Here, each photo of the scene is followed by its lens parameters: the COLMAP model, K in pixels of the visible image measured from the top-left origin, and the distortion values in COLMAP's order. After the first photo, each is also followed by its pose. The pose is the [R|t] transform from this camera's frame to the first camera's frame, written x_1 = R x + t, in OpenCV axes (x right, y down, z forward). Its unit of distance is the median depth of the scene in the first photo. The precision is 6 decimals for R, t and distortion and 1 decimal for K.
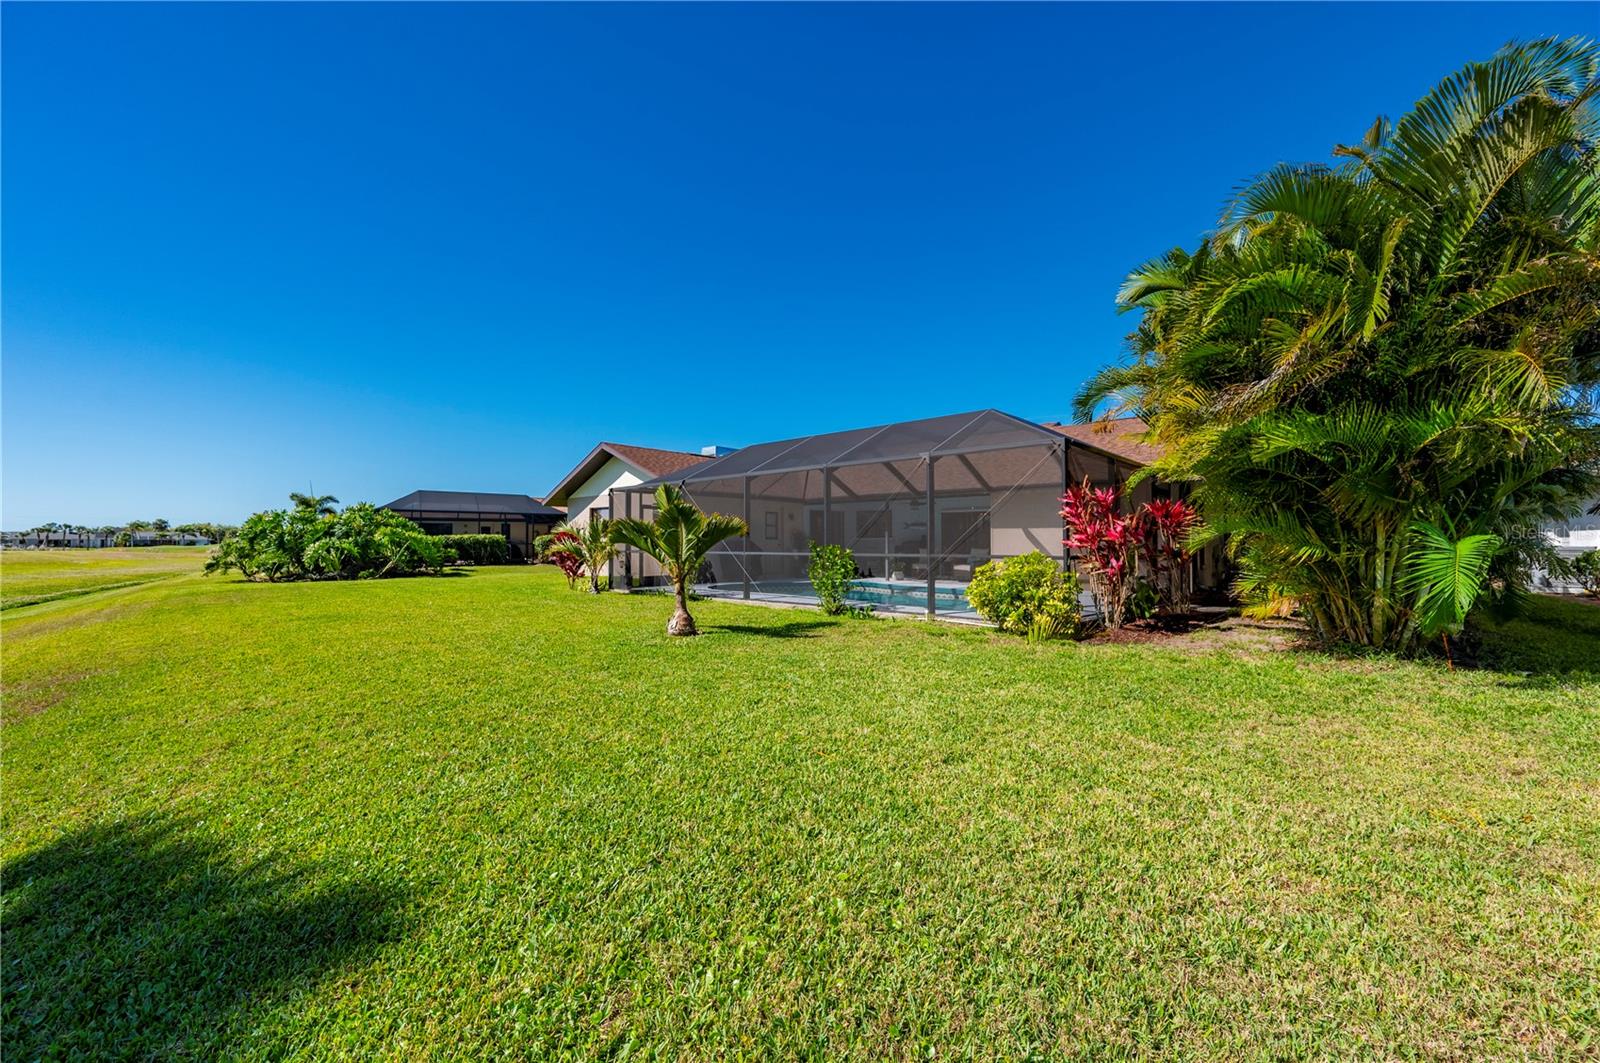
lens RADIAL K [[651.9, 0, 791.3], [0, 651.9, 536.2], [0, 0, 1]] dist [0.003767, -0.000739]
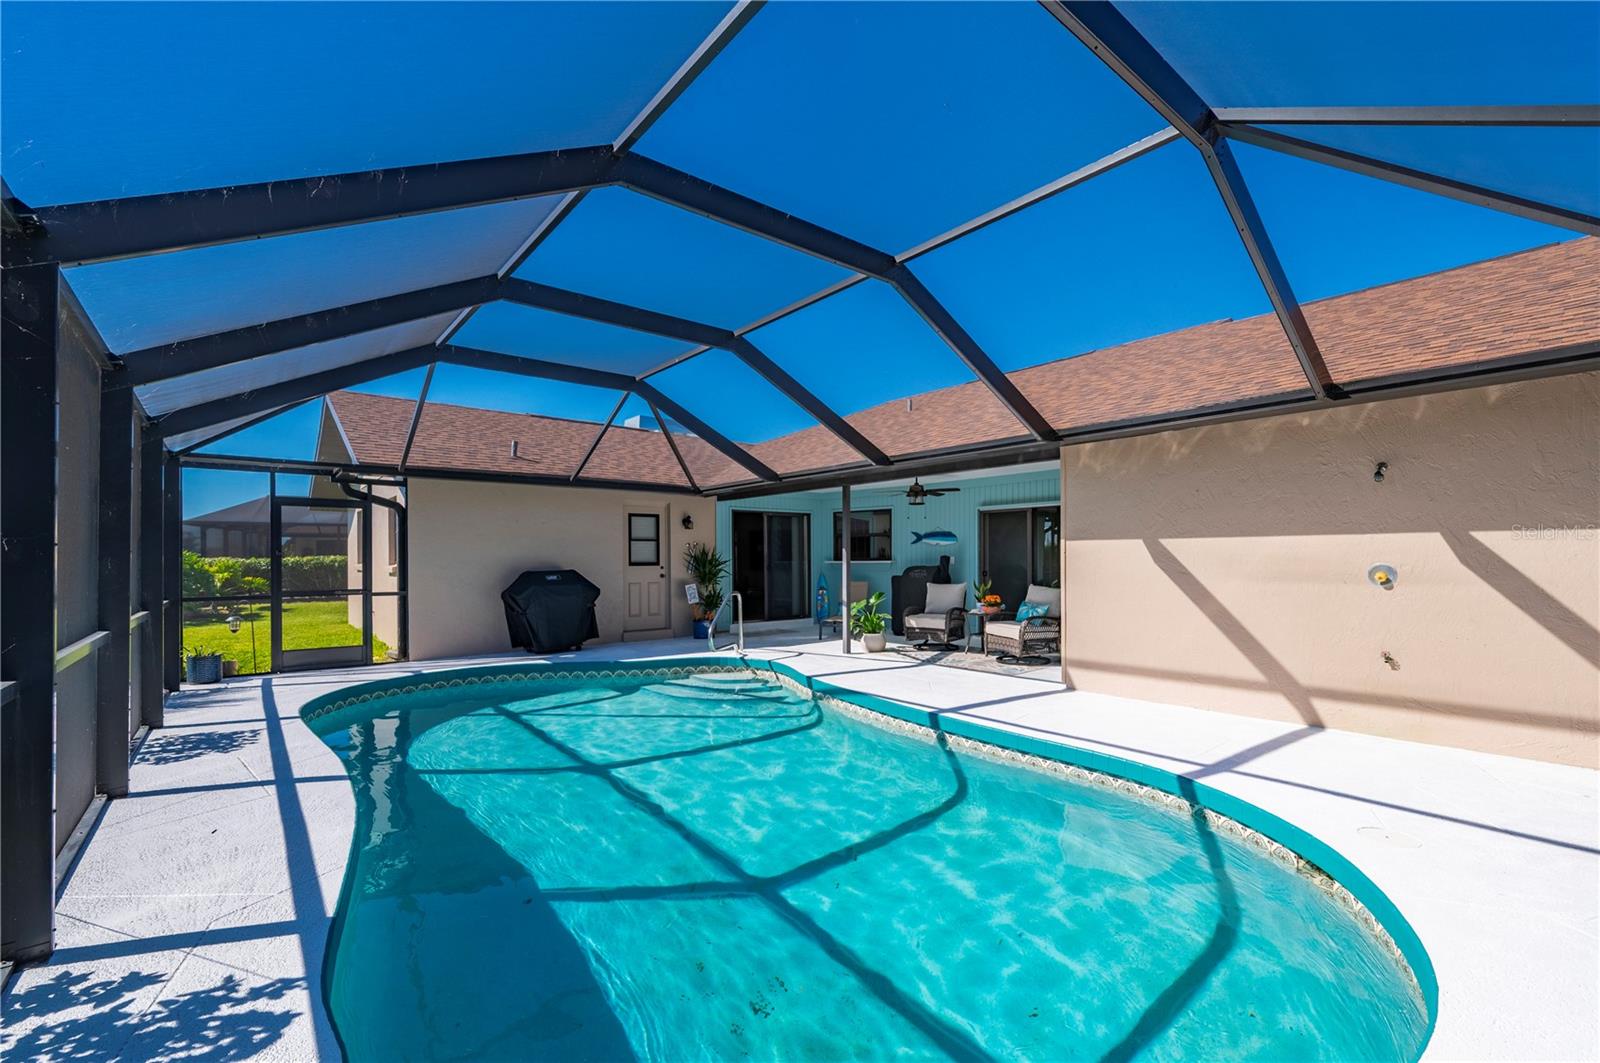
lens RADIAL K [[672.5, 0, 782.9], [0, 672.5, 570.7], [0, 0, 1]] dist [-0.002079, 0.000803]
pose [[0.989560, 0.003897, -0.144067, 0.162146], [-0.000912, 0.999784, 0.020785, -0.001791], [0.144117, -0.020437, 0.989350, 0.465289]]
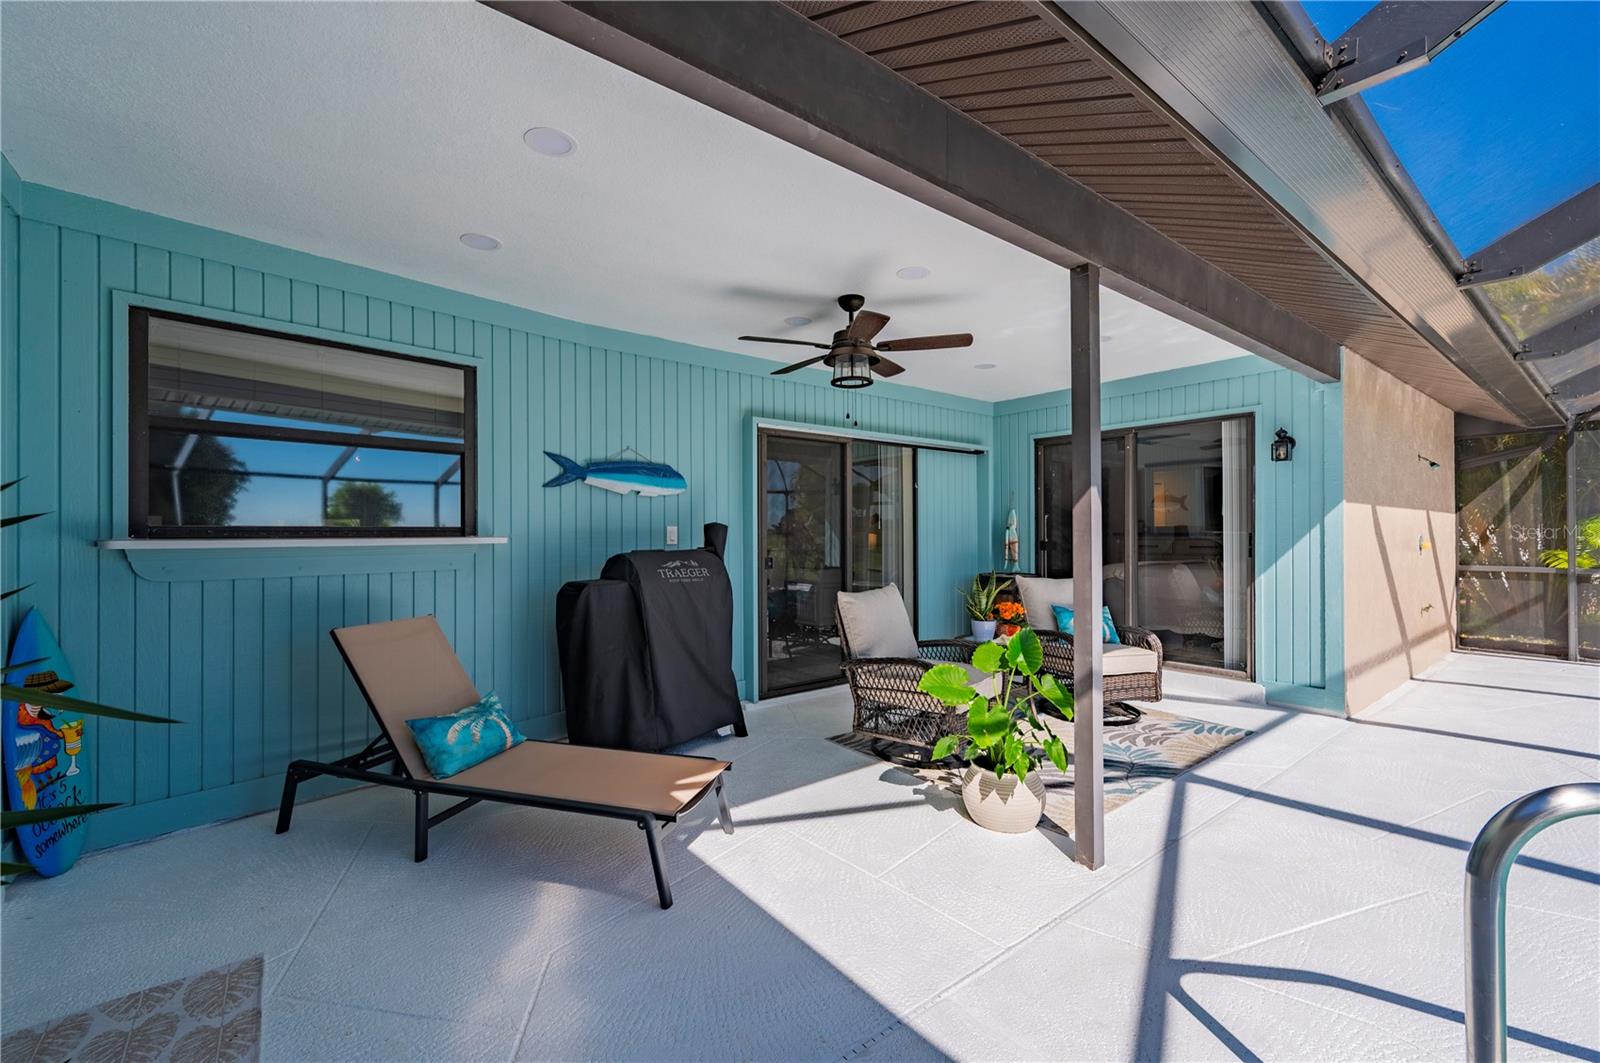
lens RADIAL K [[672.5, 0, 807.5], [0, 672.5, 527.3], [0, 0, 1]] dist [-0.002079, 0.000803]
pose [[0.135604, 0.012119, 0.990689, 0.001366], [-0.000816, 0.999926, -0.012120, 0.001081], [-0.990763, 0.000836, 0.135604, 0.965505]]
